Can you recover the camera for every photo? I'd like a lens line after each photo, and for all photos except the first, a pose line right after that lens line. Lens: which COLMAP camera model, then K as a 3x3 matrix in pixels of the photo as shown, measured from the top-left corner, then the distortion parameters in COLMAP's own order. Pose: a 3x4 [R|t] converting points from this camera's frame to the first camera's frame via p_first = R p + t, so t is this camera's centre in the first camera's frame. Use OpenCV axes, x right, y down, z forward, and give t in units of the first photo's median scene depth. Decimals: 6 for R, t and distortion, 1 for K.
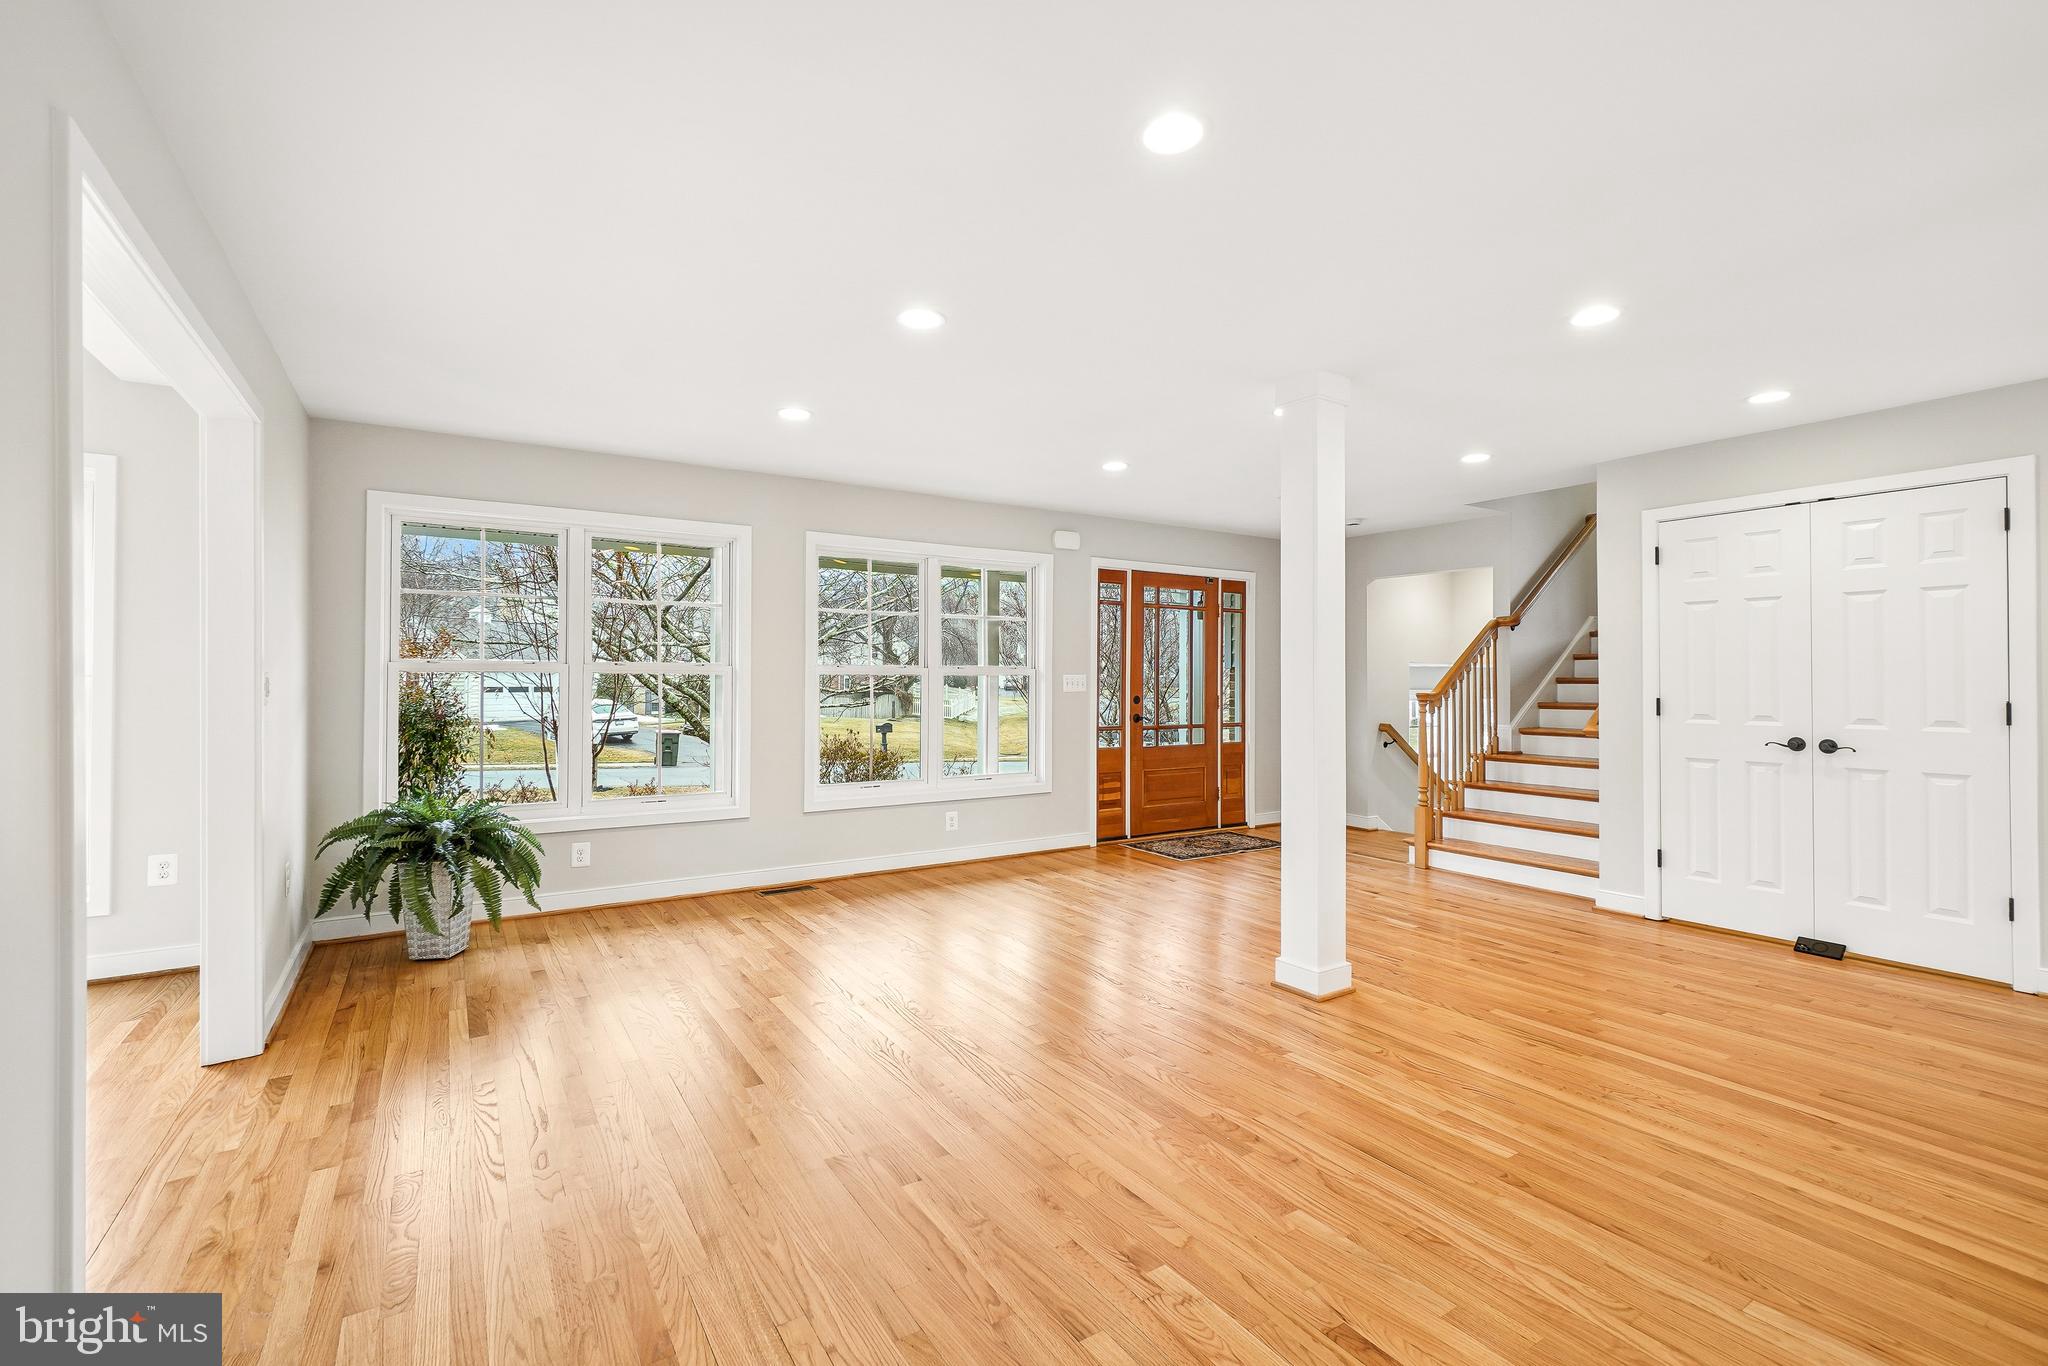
lens RADIAL K [[887.1, 0, 1018.2], [0, 887.1, 677.3], [0, 0, 1]] dist [-0.004376, 0.001324]
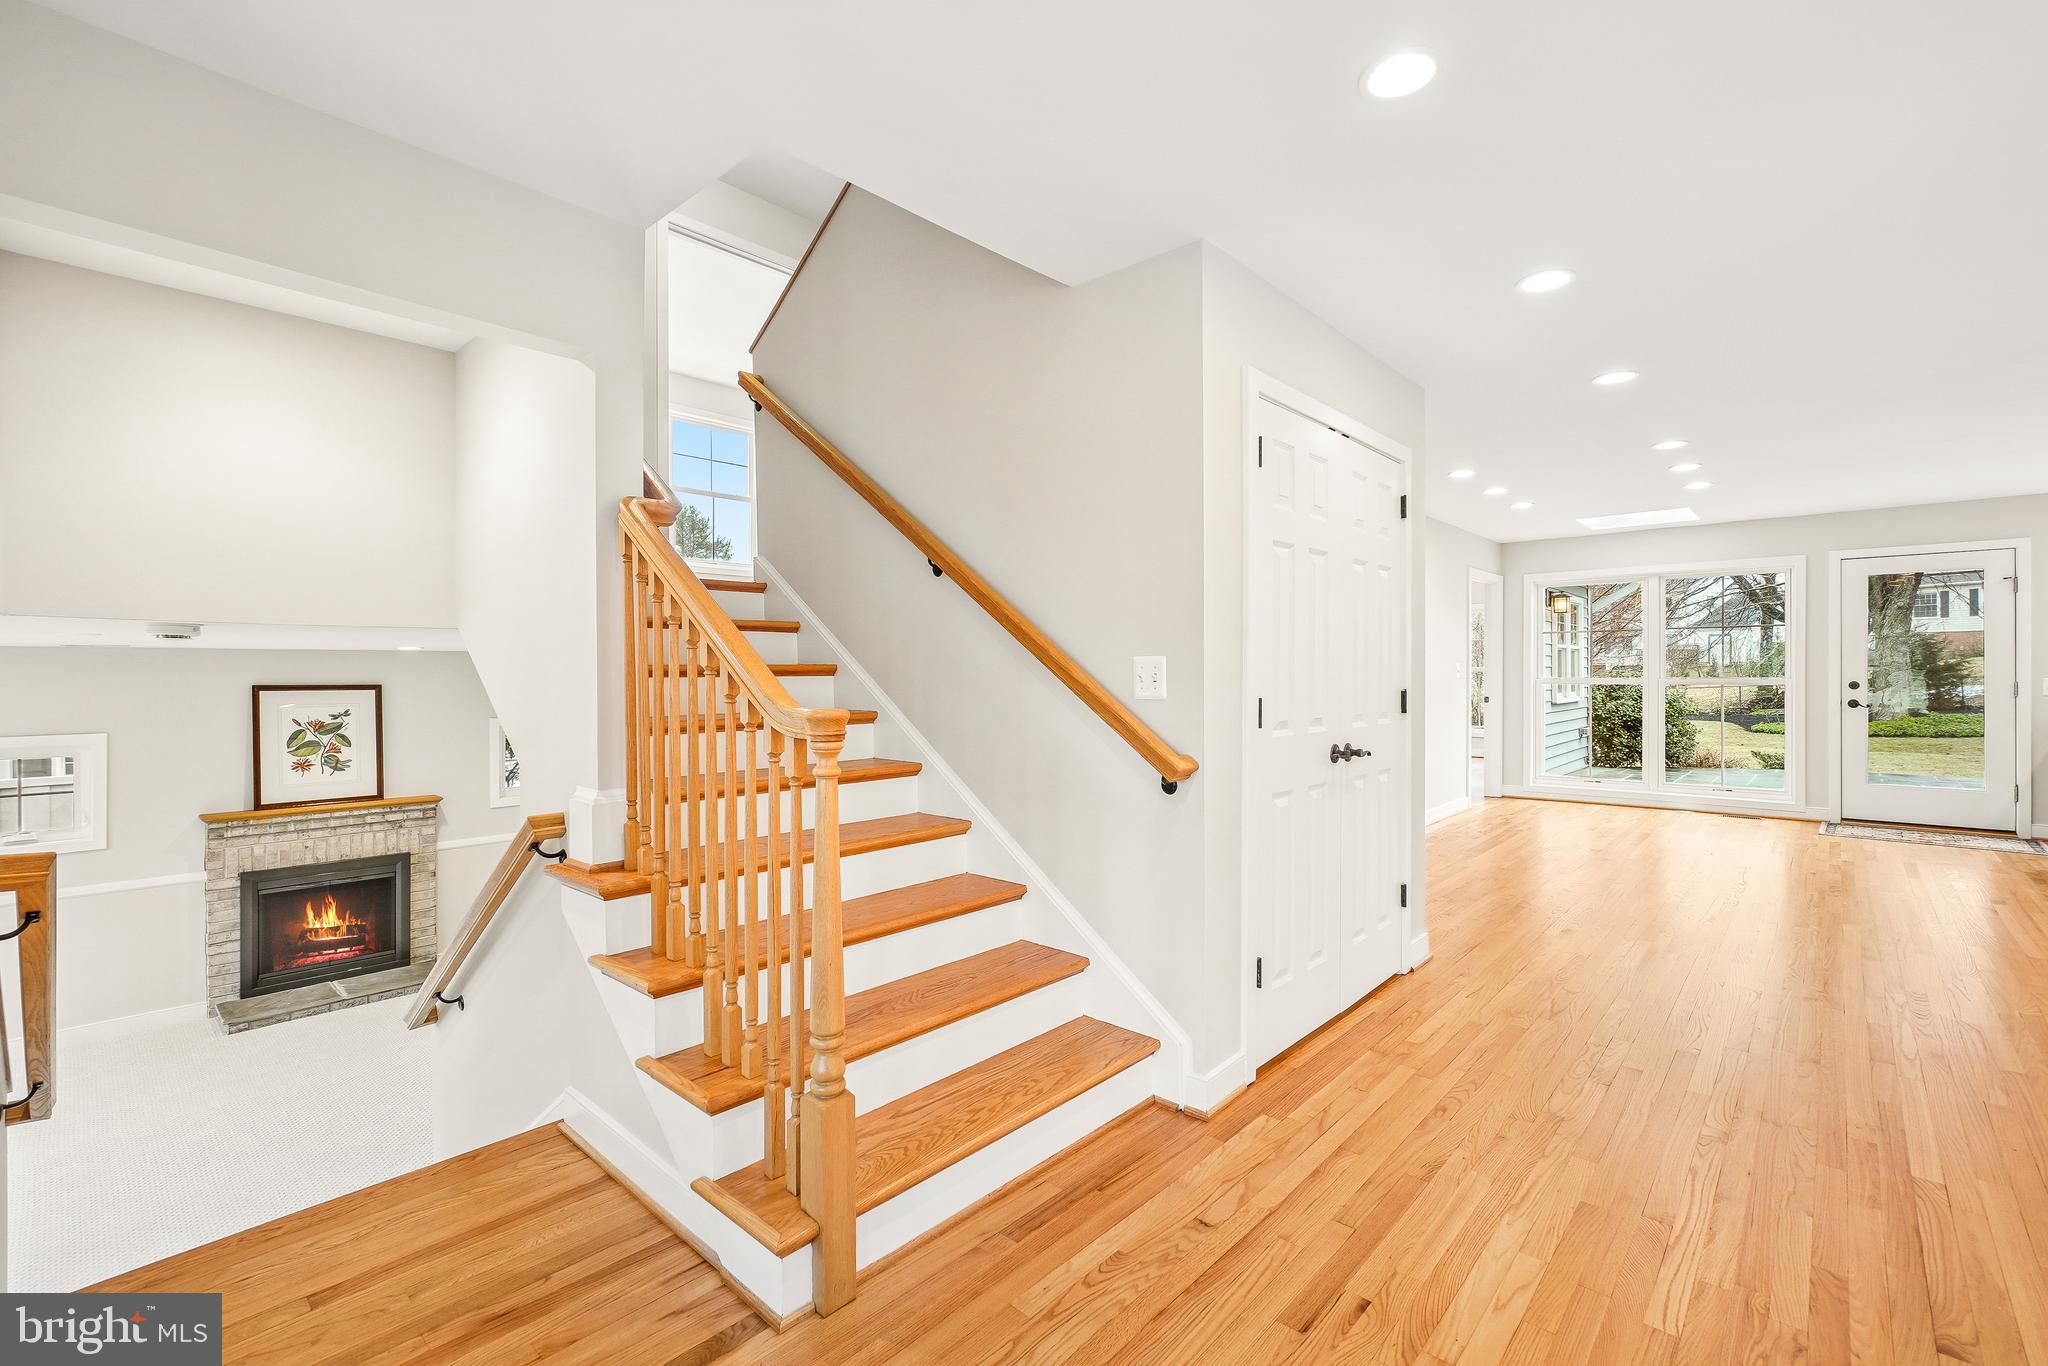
lens RADIAL K [[887.1, 0, 1032.1], [0, 887.1, 677.3], [0, 0, 1]] dist [-0.004376, 0.001324]
pose [[-0.252944, -0.007103, 0.967455, 0.139254], [-0.003422, 0.999973, 0.006447, 0.004574], [-0.967475, -0.001680, -0.252962, 0.894511]]
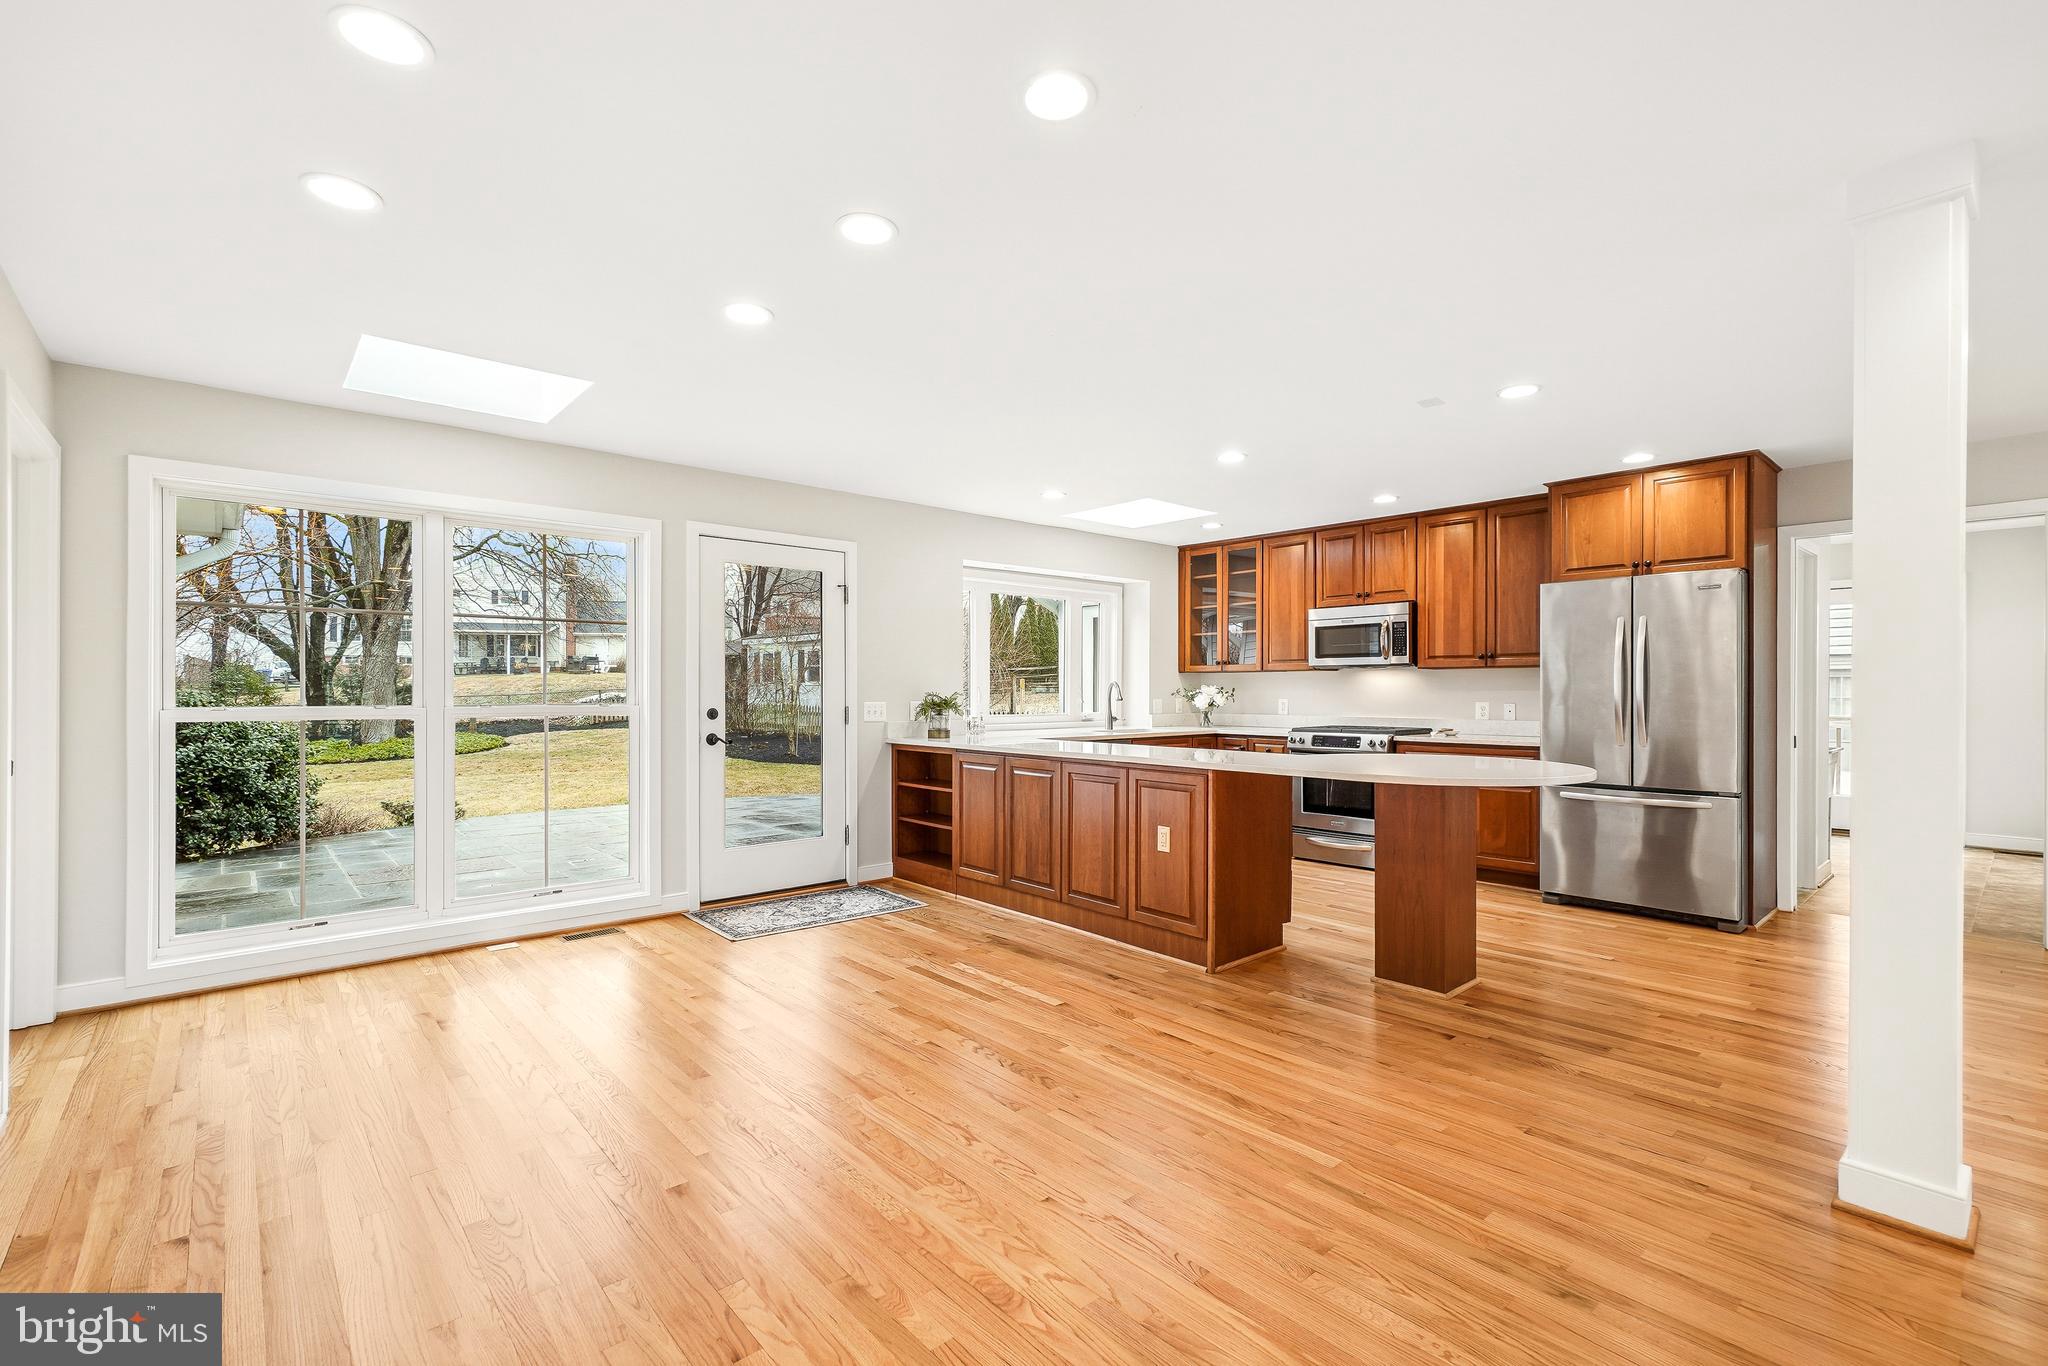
lens RADIAL K [[887.1, 0, 1019.9], [0, 887.1, 699.0], [0, 0, 1]] dist [-0.004376, 0.001324]
pose [[-0.988974, -0.000199, -0.148088, 0.764544], [-0.000711, 0.999994, 0.003401, 0.002298], [0.148086, 0.003469, -0.988968, 0.466380]]
